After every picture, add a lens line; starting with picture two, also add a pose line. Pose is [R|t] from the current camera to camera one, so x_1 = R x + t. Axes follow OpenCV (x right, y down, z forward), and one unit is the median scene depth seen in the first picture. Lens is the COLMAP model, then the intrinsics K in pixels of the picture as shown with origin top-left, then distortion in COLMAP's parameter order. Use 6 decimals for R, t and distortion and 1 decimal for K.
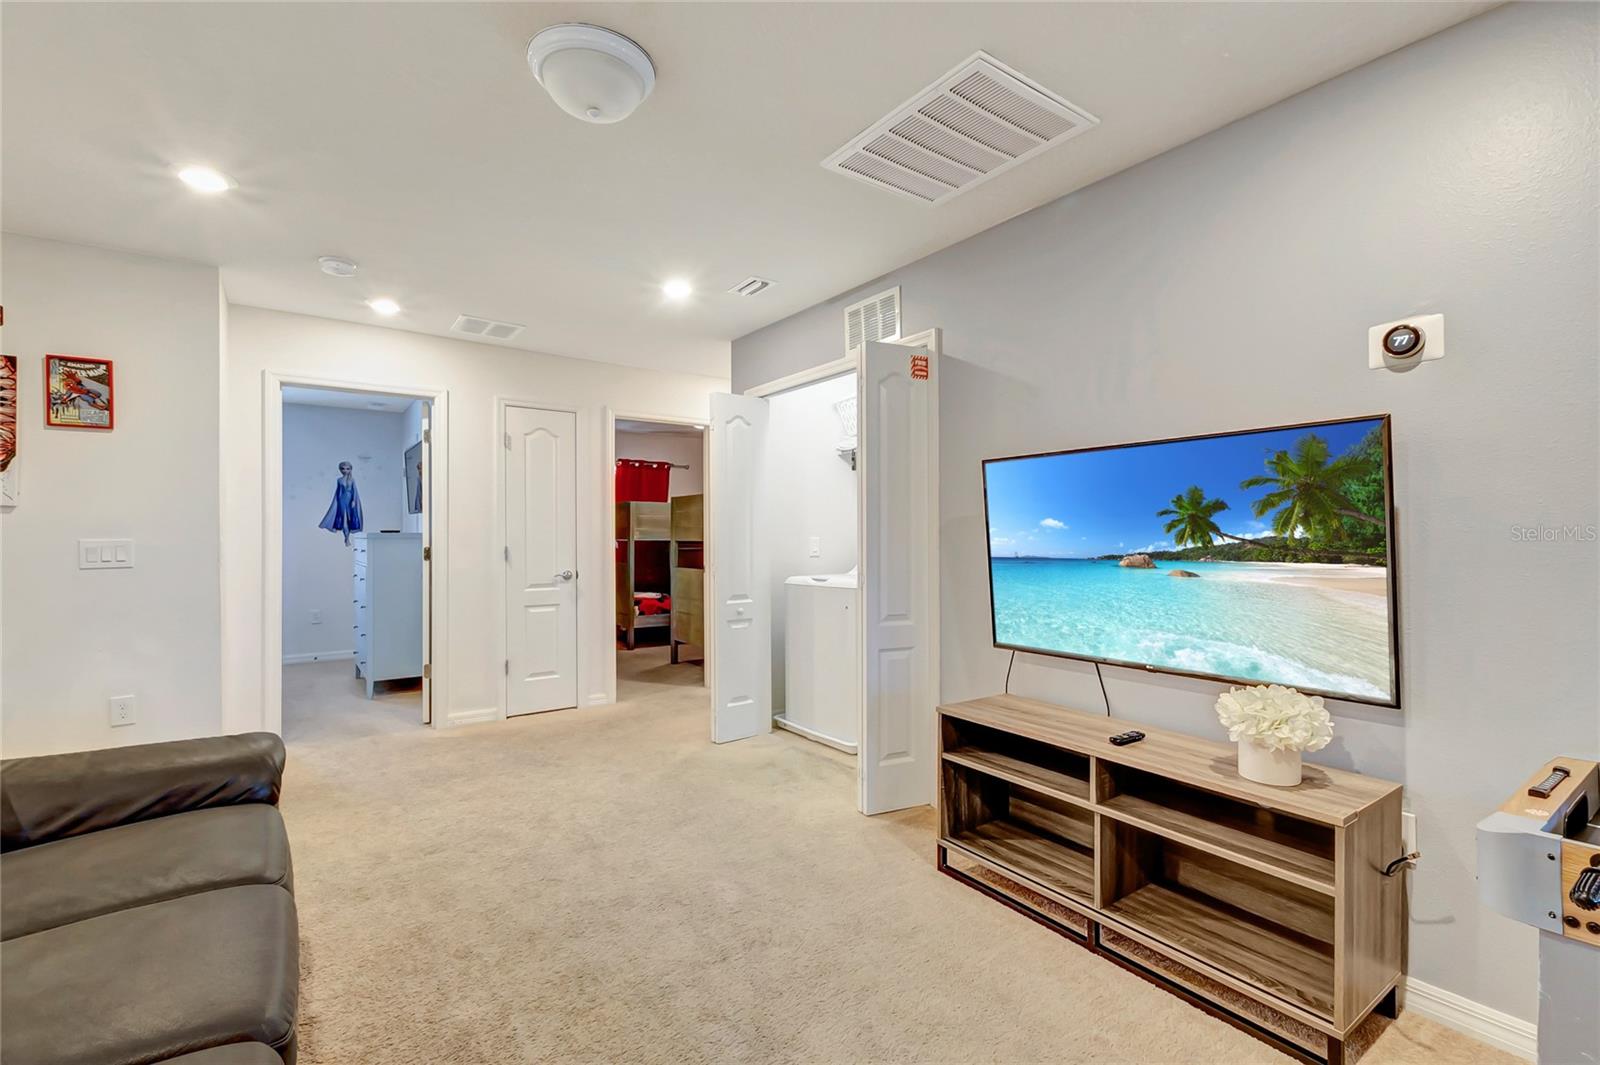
lens RADIAL K [[728.5, 0, 798.3], [0, 728.5, 543.3], [0, 0, 1]] dist [0.000796, -0.000177]
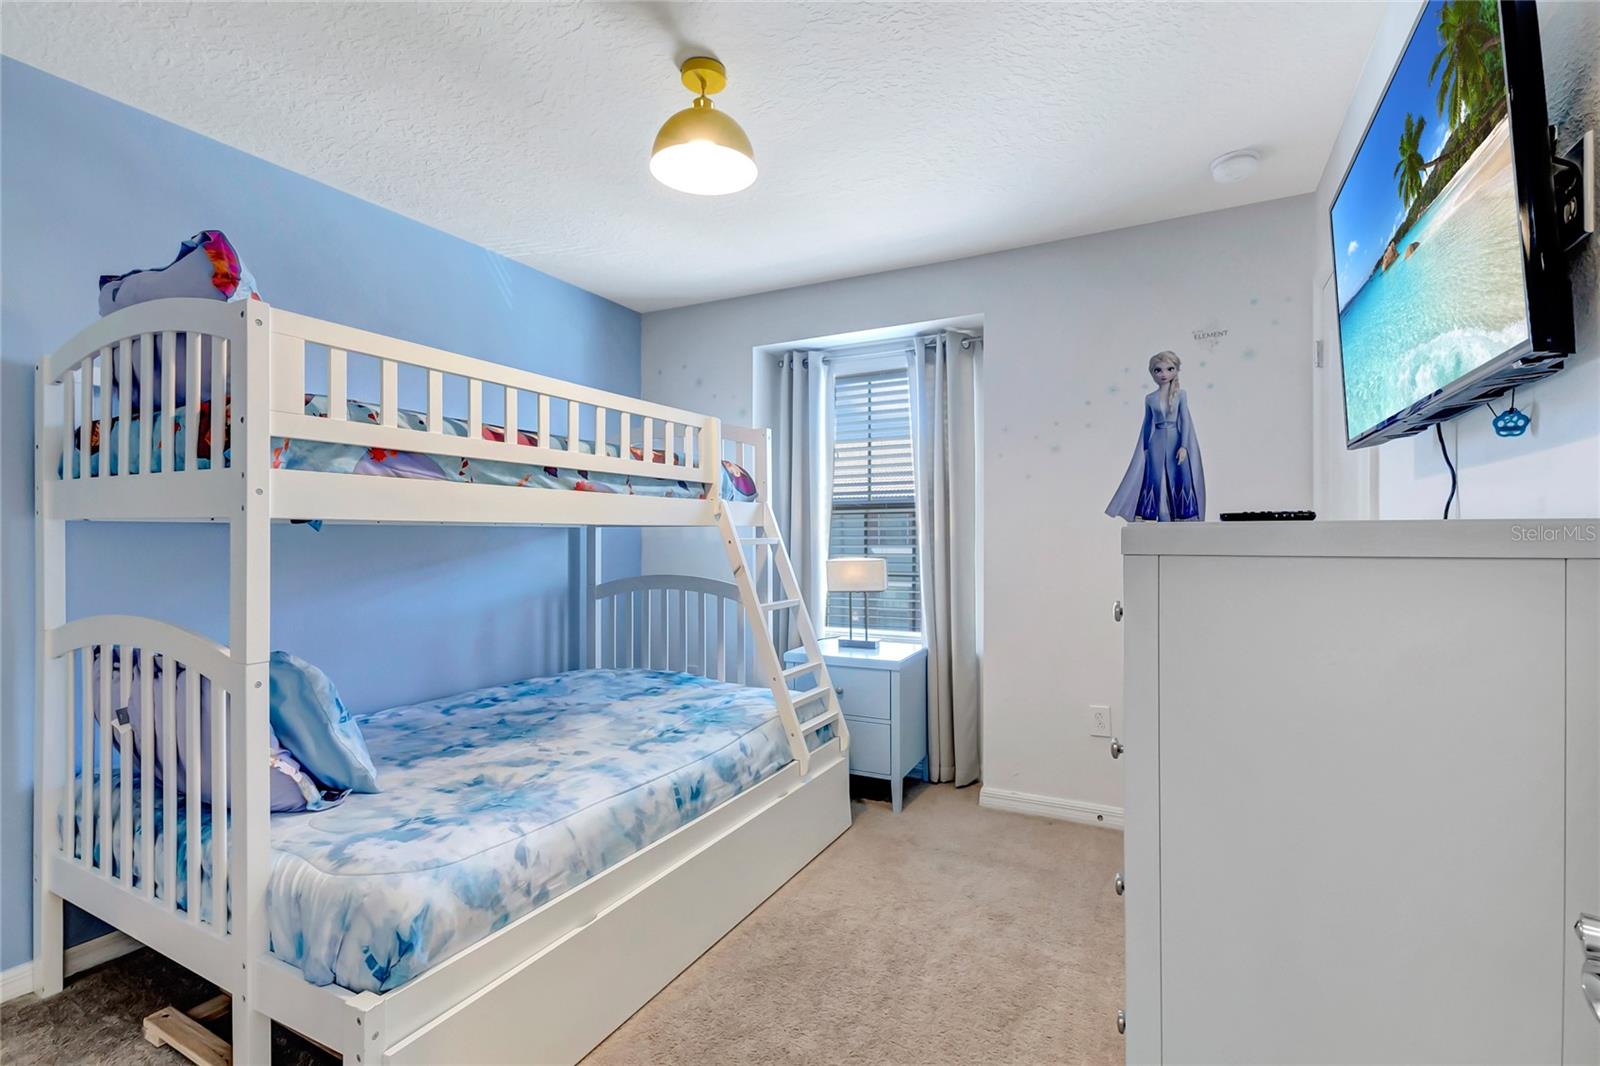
lens RADIAL K [[728.5, 0, 798.3], [0, 728.5, 543.8], [0, 0, 1]] dist [0.000796, -0.000177]
pose [[0.467837, 0.001514, -0.883813, -0.956452], [0.002673, 0.999992, 0.003128, -0.019137], [0.883811, -0.003826, 0.467829, 1.681367]]
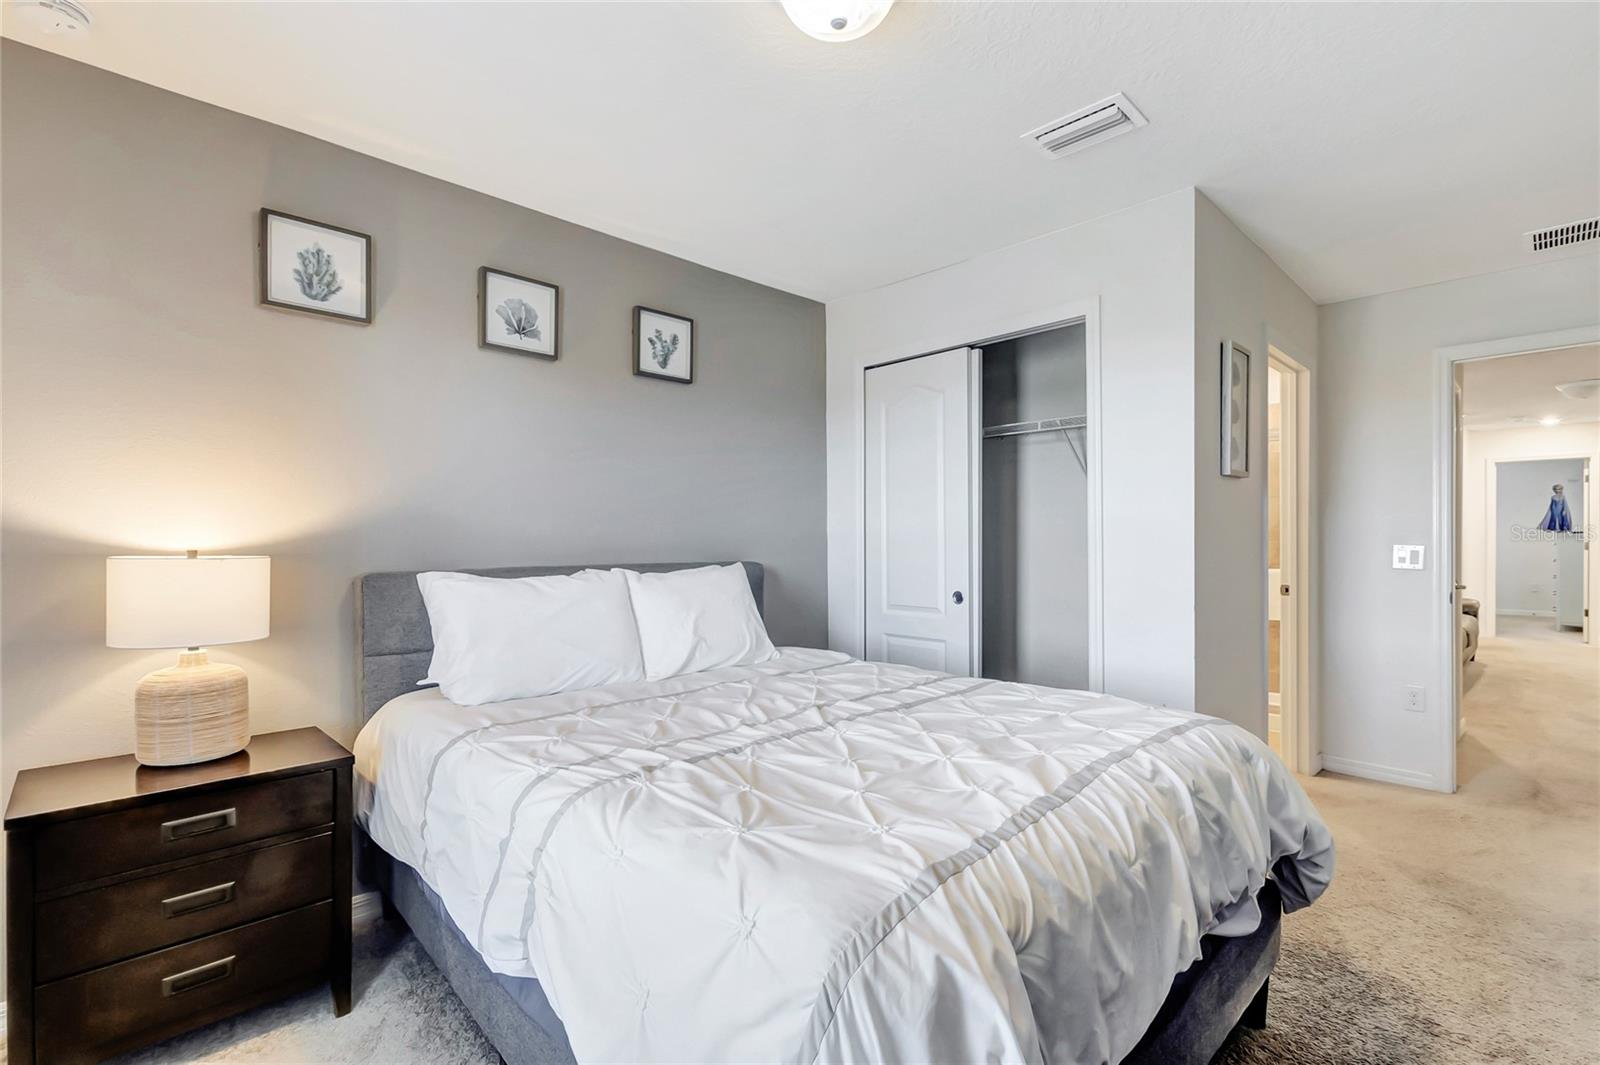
lens RADIAL K [[738.0, 0, 805.7], [0, 738.0, 535.7], [0, 0, 1]] dist [0.010836, -0.009297]
pose [[0.157711, -0.003841, -0.987478, 1.622204], [0.000374, 0.999993, -0.003830, -0.007623], [0.987485, 0.000235, 0.157711, -1.945599]]
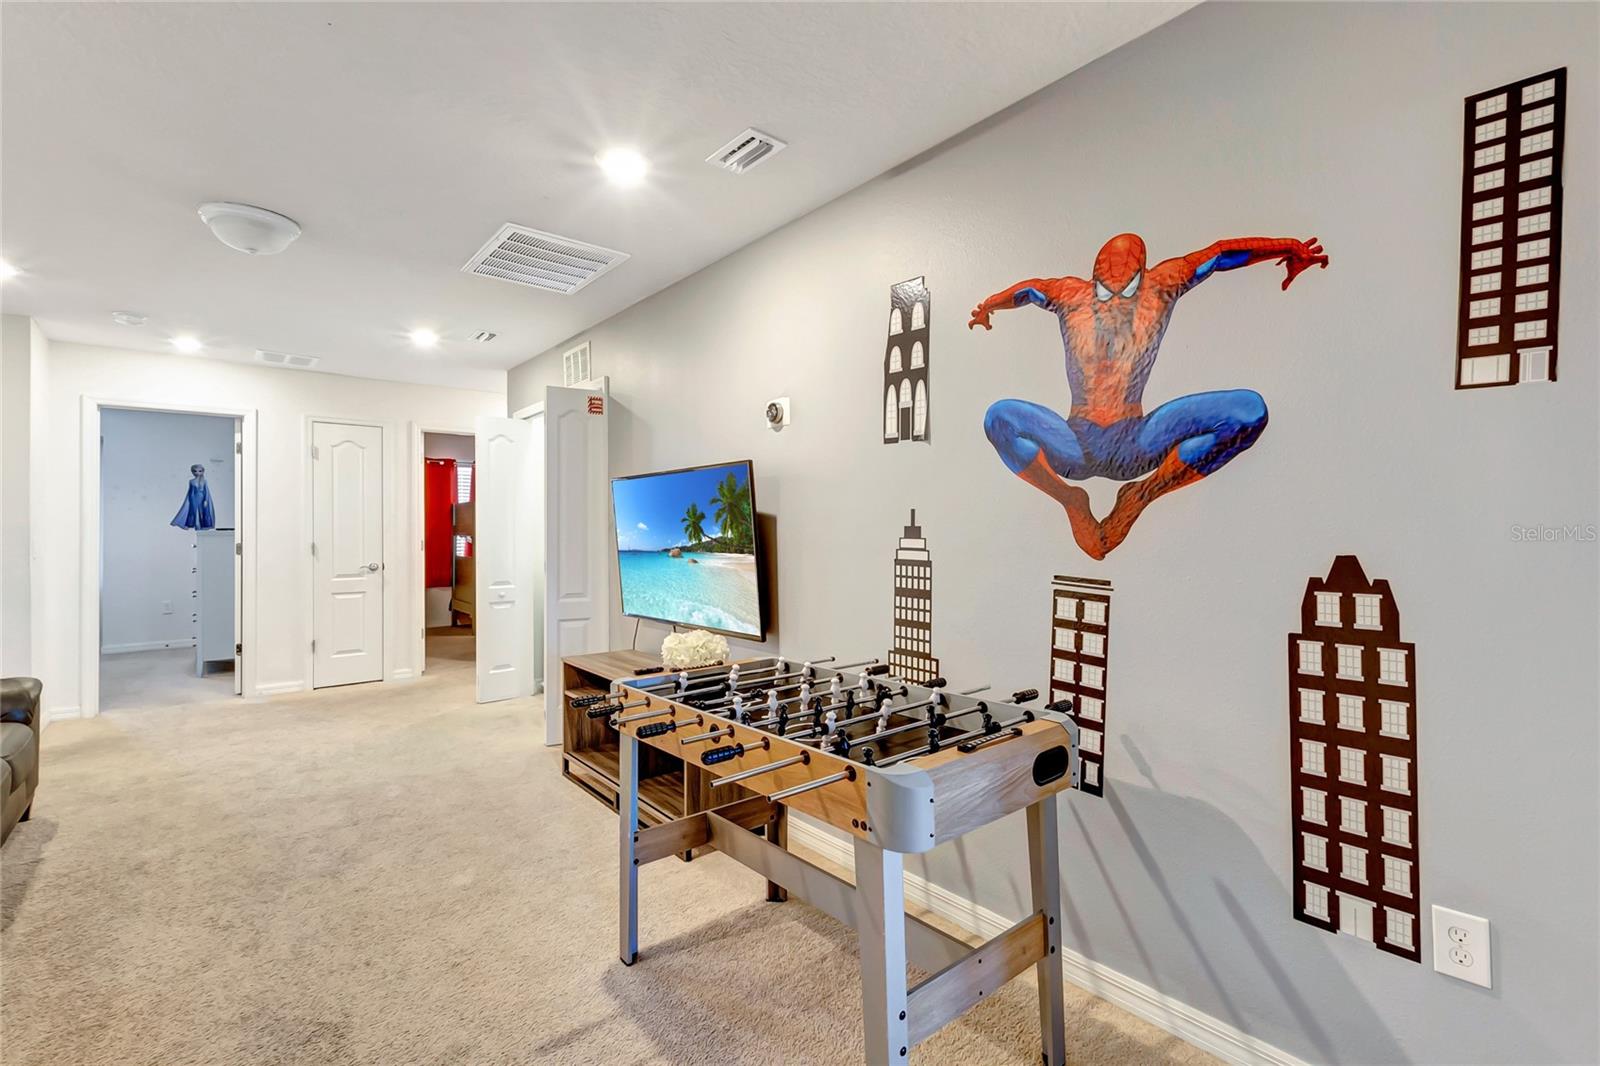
lens RADIAL K [[738.0, 0, 805.7], [0, 738.0, 536.2], [0, 0, 1]] dist [0.010836, -0.009297]
pose [[0.997471, -0.004842, 0.070916, 0.531806], [0.004645, 0.999985, 0.002941, -0.010275], [-0.070929, -0.002605, 0.997478, -0.422881]]
